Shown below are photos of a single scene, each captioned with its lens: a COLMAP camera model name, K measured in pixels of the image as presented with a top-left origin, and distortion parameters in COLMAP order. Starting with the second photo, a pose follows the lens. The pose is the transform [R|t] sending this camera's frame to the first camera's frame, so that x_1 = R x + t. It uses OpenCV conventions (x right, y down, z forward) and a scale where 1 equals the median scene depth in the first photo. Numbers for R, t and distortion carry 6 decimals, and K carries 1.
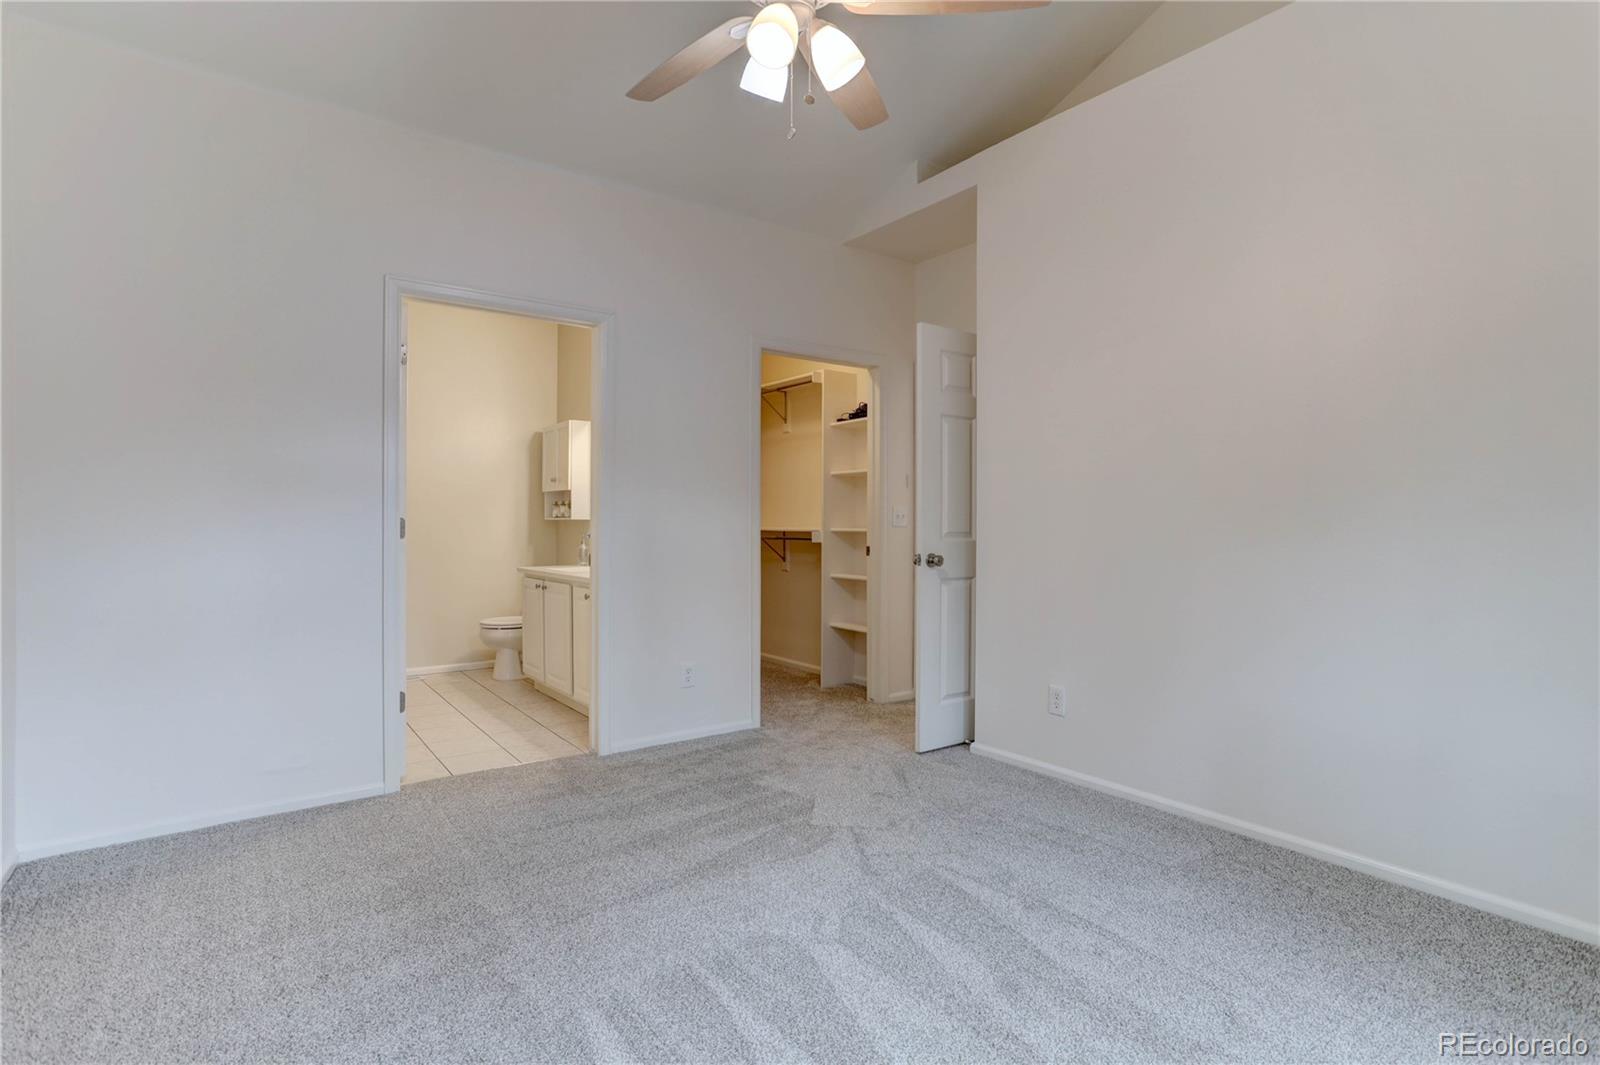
lens RADIAL K [[788.1, 0, 799.1], [0, 788.1, 529.8], [0, 0, 1]] dist [-0.020553, -0.000017]
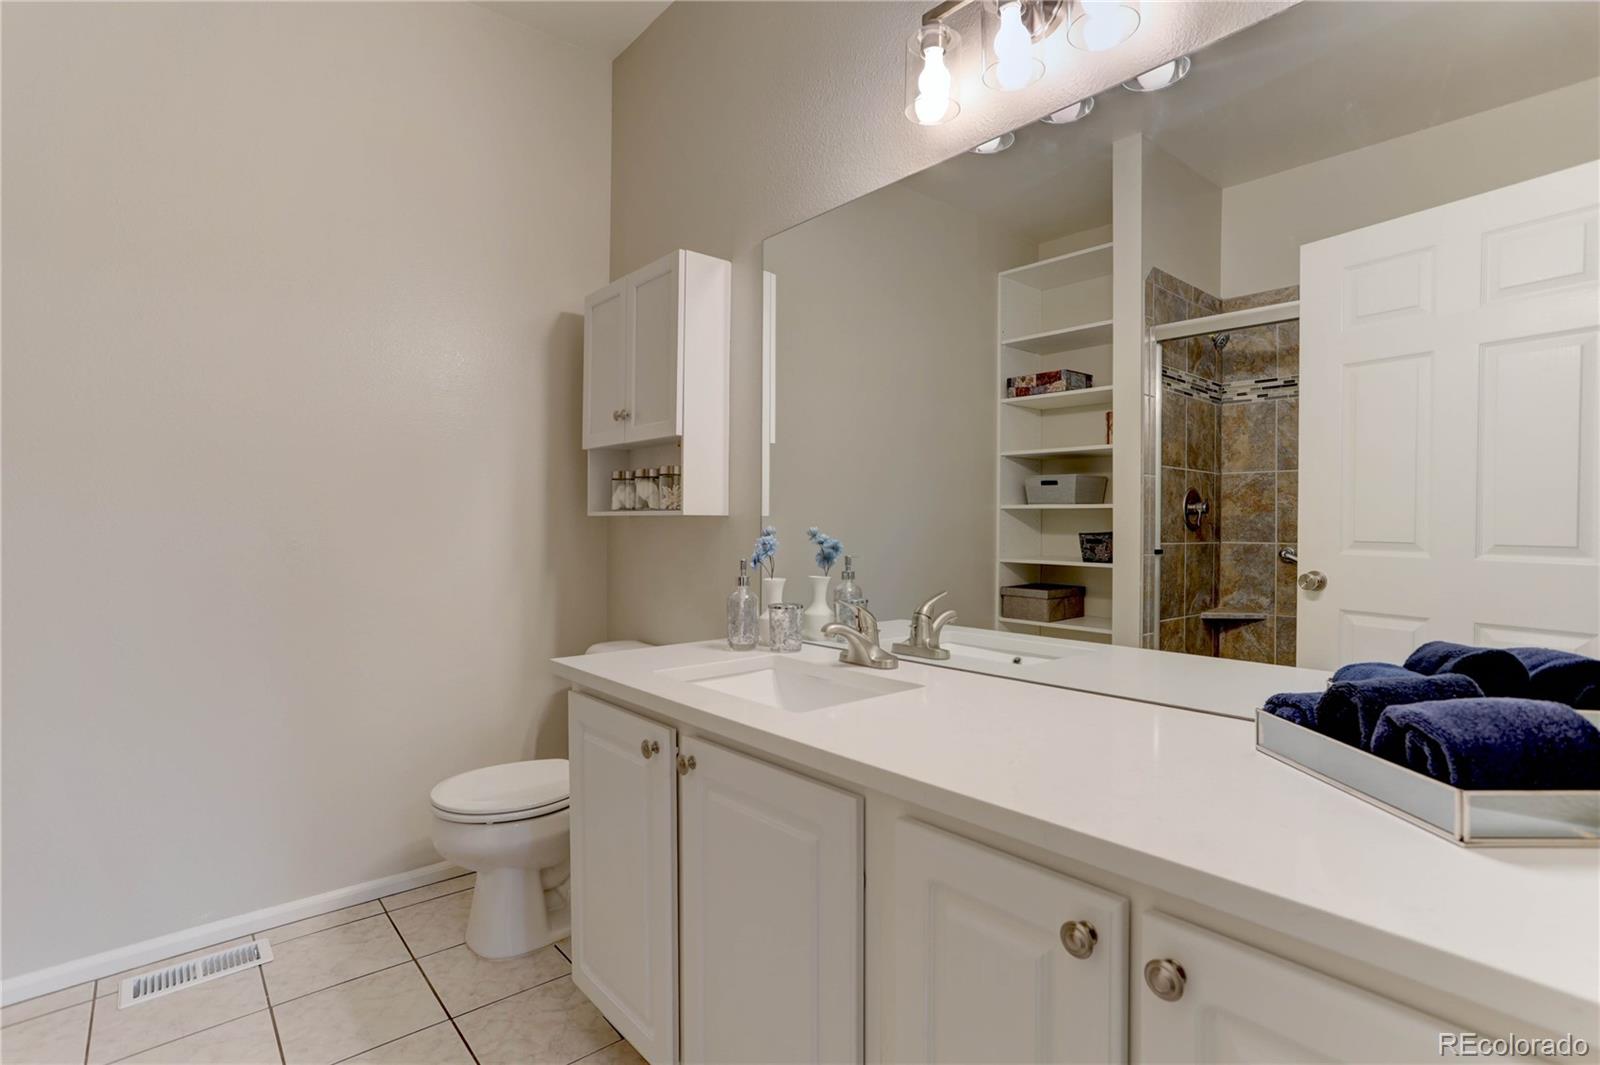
lens RADIAL K [[788.1, 0, 801.8], [0, 788.1, 528.2], [0, 0, 1]] dist [-0.020553, -0.000017]
pose [[0.997169, 0.004753, 0.075048, -0.254754], [-0.004712, 0.999989, -0.000721, -0.007023], [-0.075051, 0.000365, 0.997180, 0.606905]]
